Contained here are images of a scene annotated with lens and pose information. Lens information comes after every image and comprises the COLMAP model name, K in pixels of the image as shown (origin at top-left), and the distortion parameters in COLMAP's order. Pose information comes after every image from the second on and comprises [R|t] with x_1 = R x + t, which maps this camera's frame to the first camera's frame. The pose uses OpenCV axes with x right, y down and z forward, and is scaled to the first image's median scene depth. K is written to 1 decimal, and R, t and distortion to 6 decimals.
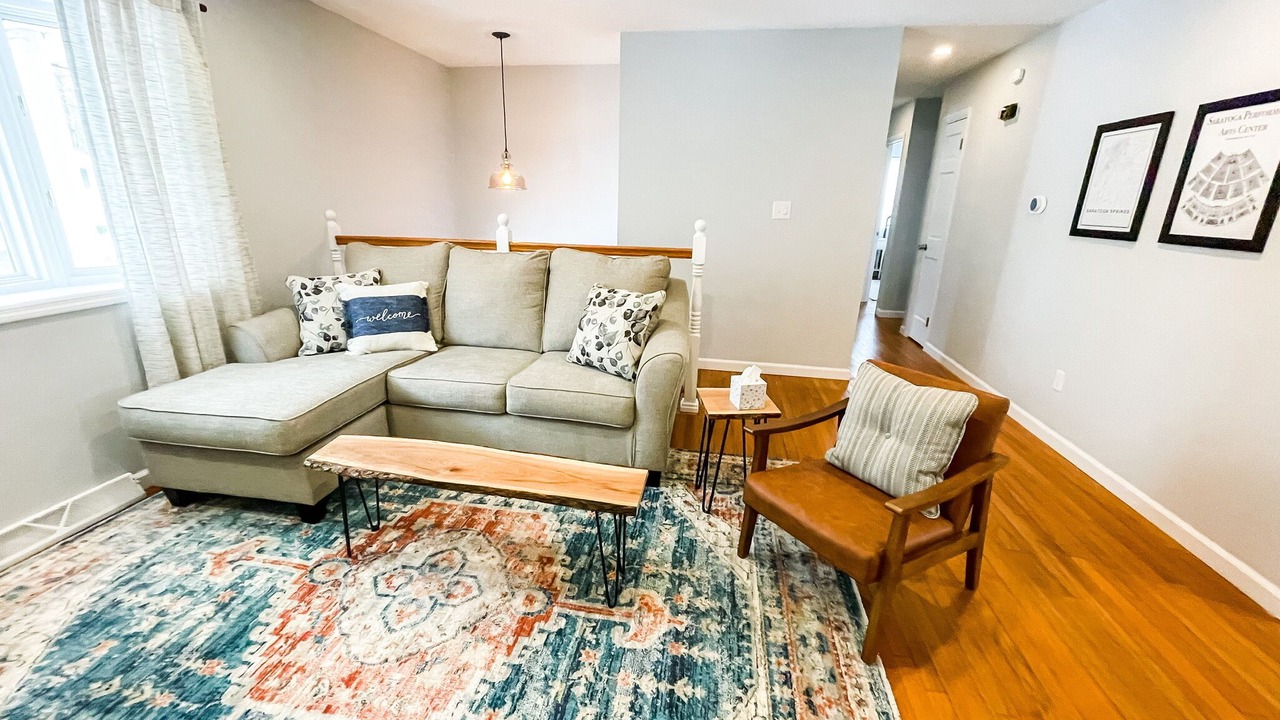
lens RADIAL K [[514.6, 0, 634.9], [0, 514.6, 358.6], [0, 0, 1]] dist [-0.008464, 0.000761]
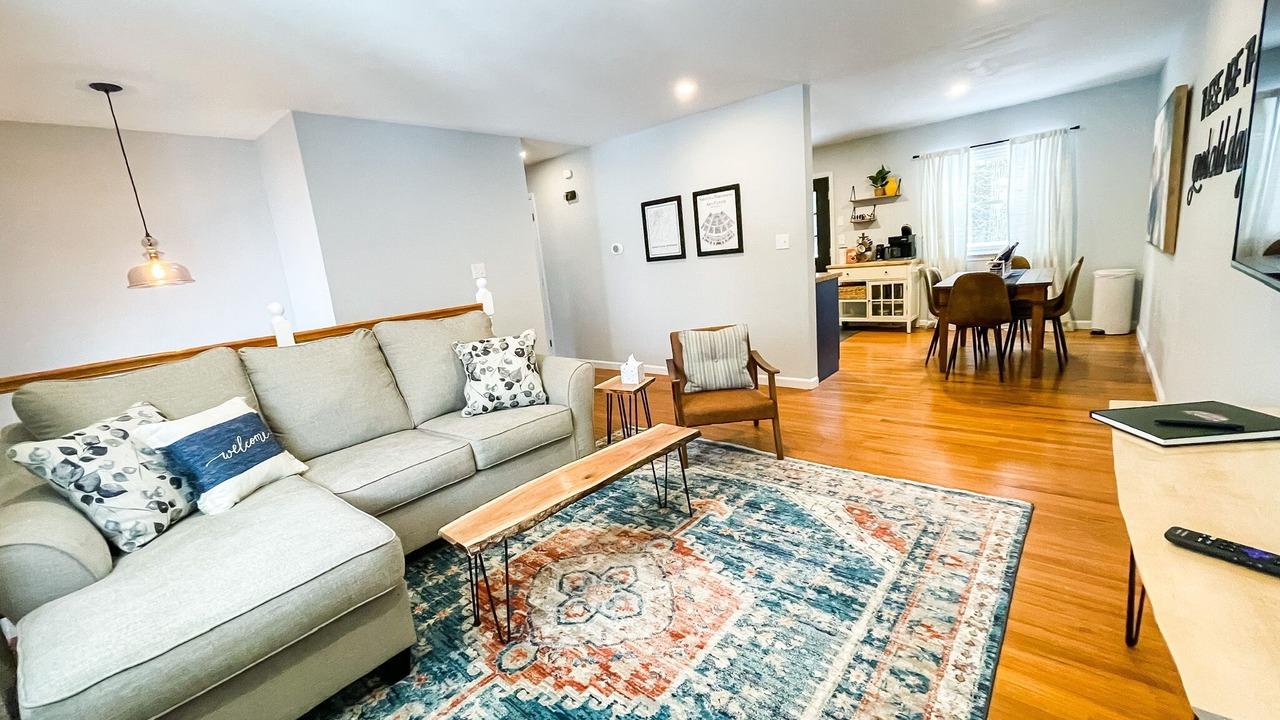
lens RADIAL K [[514.6, 0, 627.6], [0, 514.6, 359.3], [0, 0, 1]] dist [-0.008464, 0.000761]
pose [[0.525437, -0.241384, 0.815874, -0.962153], [0.358913, 0.932301, 0.044684, -0.041063], [-0.771426, 0.269349, 0.576501, 0.157888]]
